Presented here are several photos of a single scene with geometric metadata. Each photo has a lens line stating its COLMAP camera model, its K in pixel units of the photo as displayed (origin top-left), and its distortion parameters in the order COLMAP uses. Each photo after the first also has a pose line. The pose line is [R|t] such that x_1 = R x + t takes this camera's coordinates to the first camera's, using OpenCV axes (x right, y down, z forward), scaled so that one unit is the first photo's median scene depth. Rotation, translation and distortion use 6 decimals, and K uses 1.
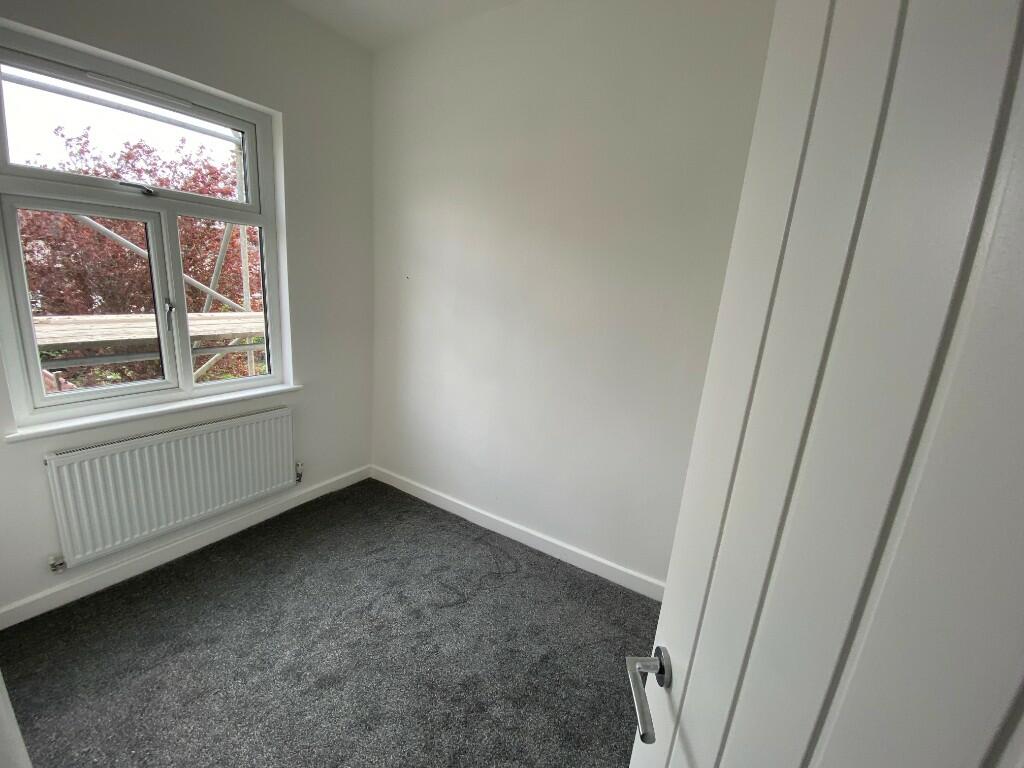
lens RADIAL K [[414.4, 0, 512.0], [0, 414.4, 384.0], [0, 0, 1]] dist [0.048150, -0.035088]
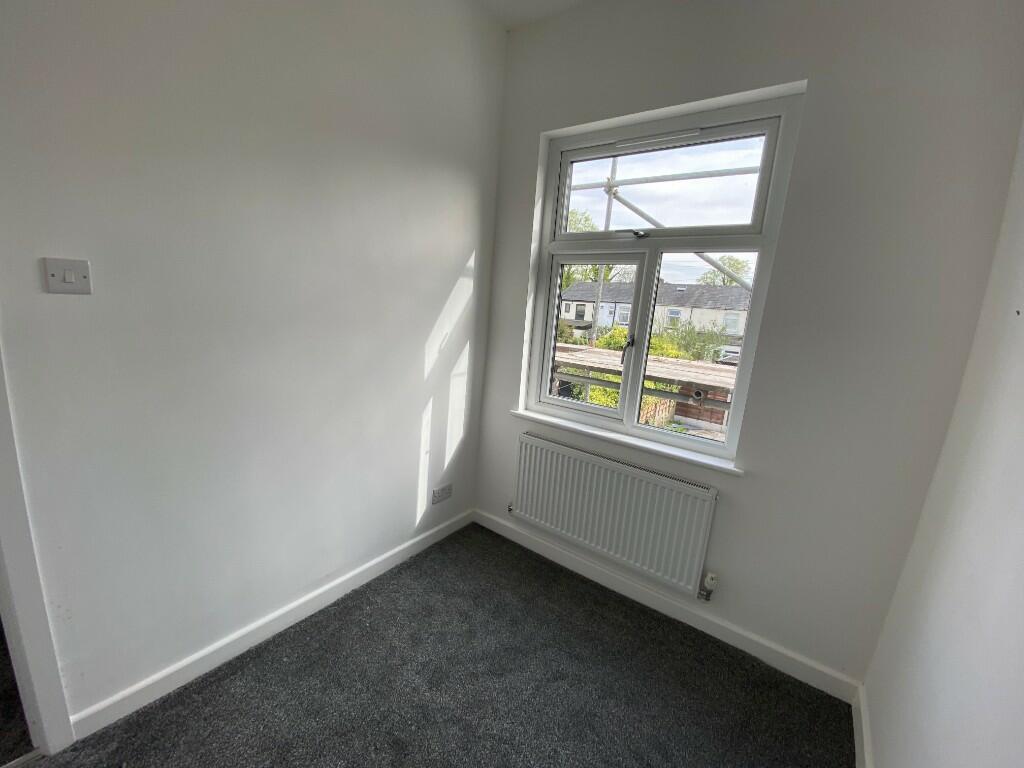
lens RADIAL K [[414.4, 0, 512.0], [0, 414.4, 384.0], [0, 0, 1]] dist [0.048150, -0.035088]
pose [[-0.024948, 0.093917, -0.995267, 0.213325], [-0.339337, 0.935671, 0.096799, -0.079746], [0.940334, 0.340146, 0.008526, 0.669398]]
